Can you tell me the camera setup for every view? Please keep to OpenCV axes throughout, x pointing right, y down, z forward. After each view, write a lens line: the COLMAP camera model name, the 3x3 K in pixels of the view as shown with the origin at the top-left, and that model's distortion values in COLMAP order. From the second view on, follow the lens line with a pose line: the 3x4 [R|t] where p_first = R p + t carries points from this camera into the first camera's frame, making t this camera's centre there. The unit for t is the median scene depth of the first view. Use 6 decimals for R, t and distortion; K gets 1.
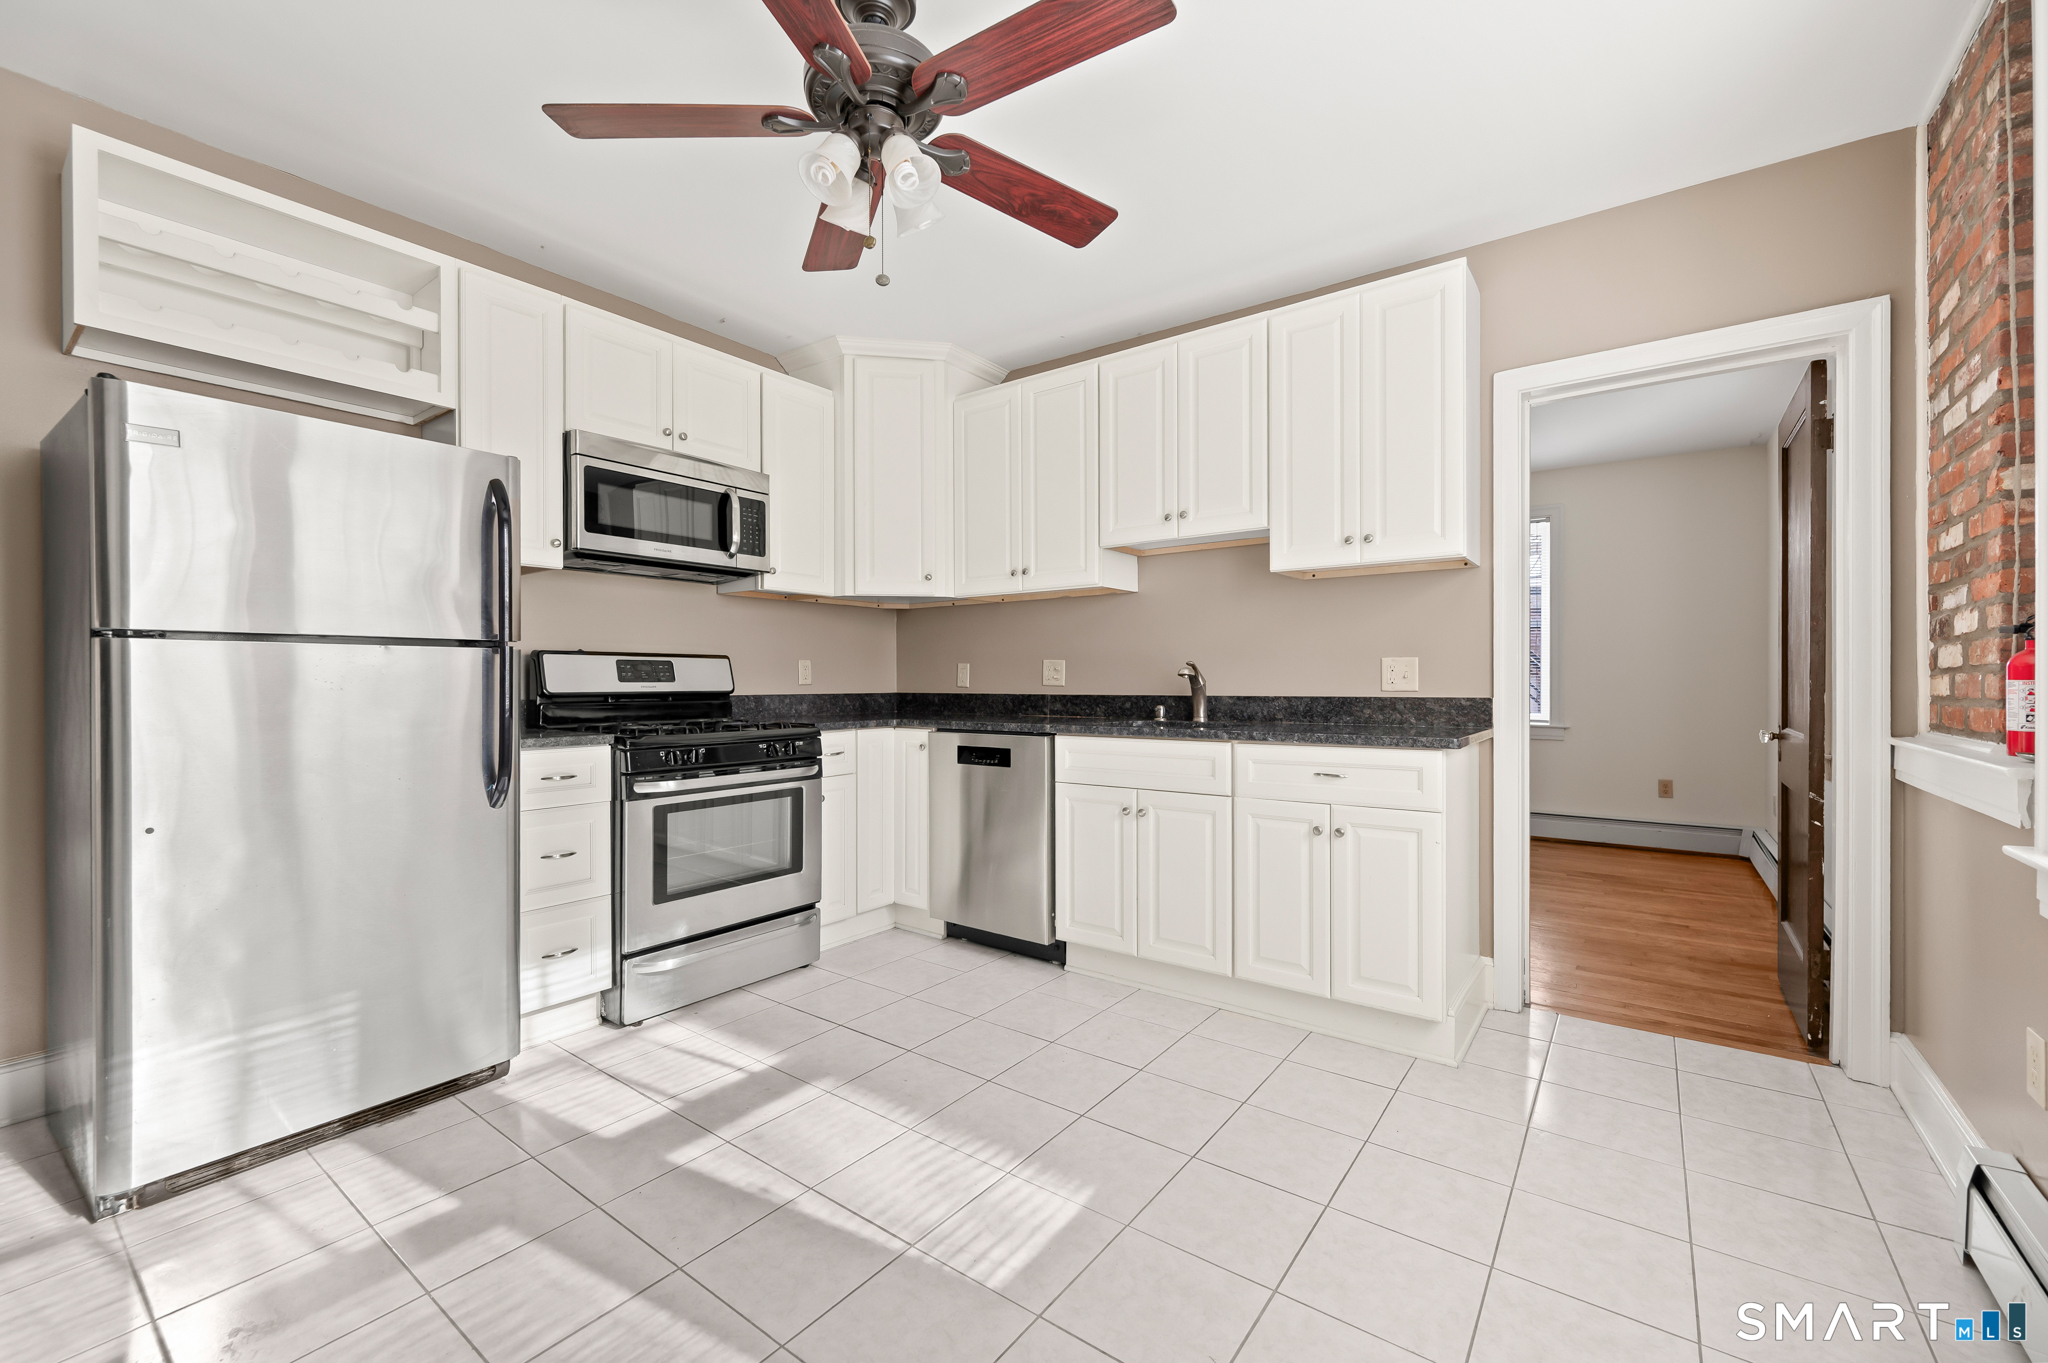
lens RADIAL K [[824.4, 0, 1030.1], [0, 824.4, 657.2], [0, 0, 1]] dist [-0.001790, -0.000169]
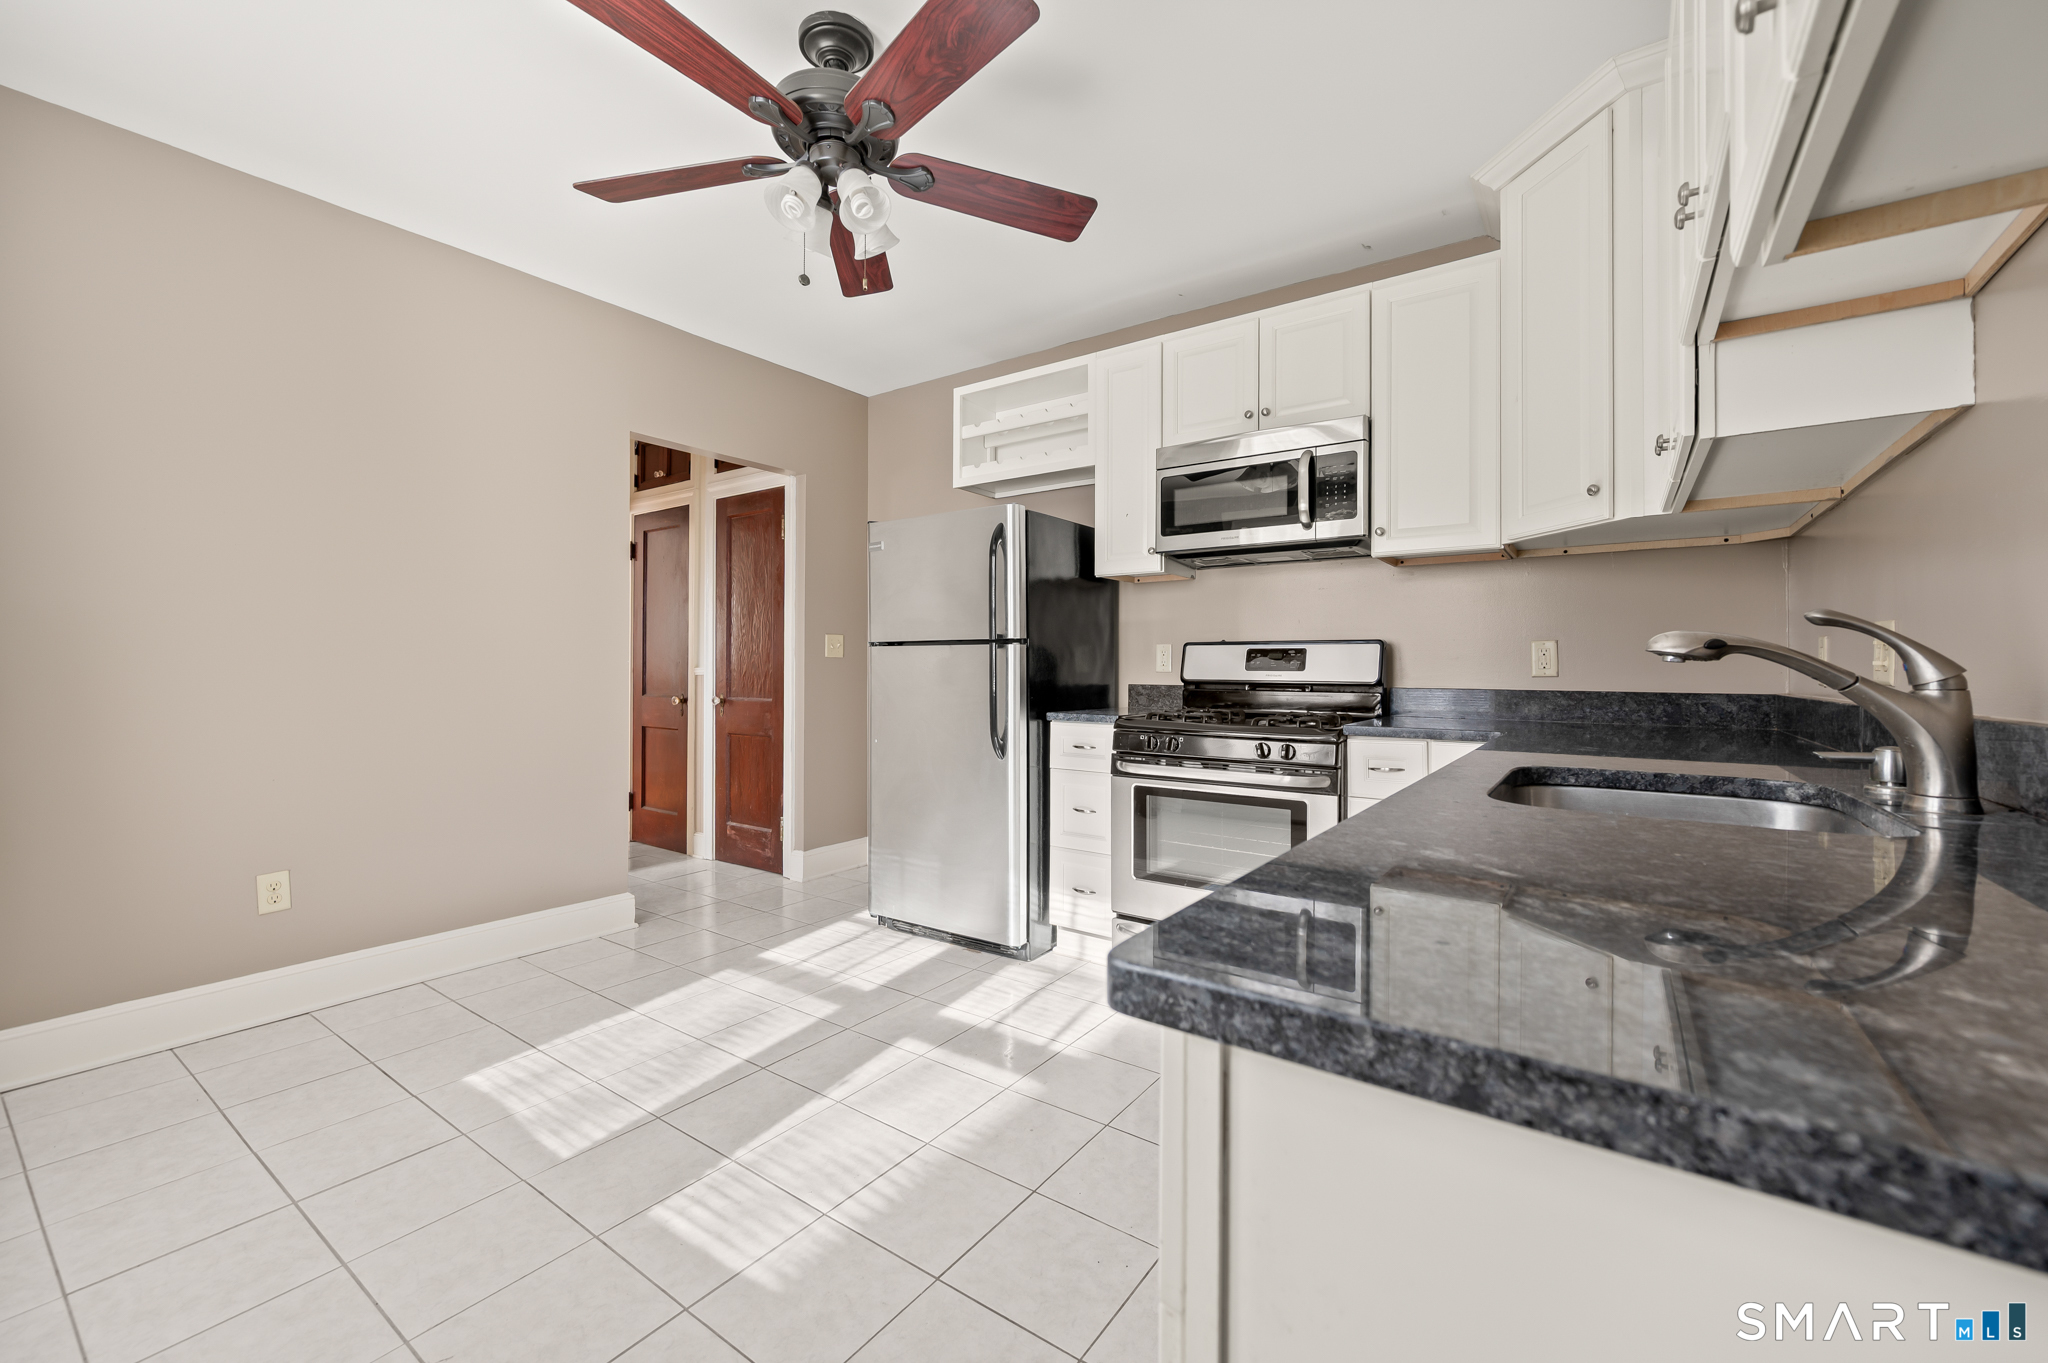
lens RADIAL K [[824.4, 0, 1030.1], [0, 824.4, 657.2], [0, 0, 1]] dist [-0.001790, -0.000169]
pose [[0.025167, -0.013616, -0.999591, 0.682293], [0.023225, 0.999645, -0.013032, 0.027627], [0.999413, -0.022887, 0.025475, 0.936042]]
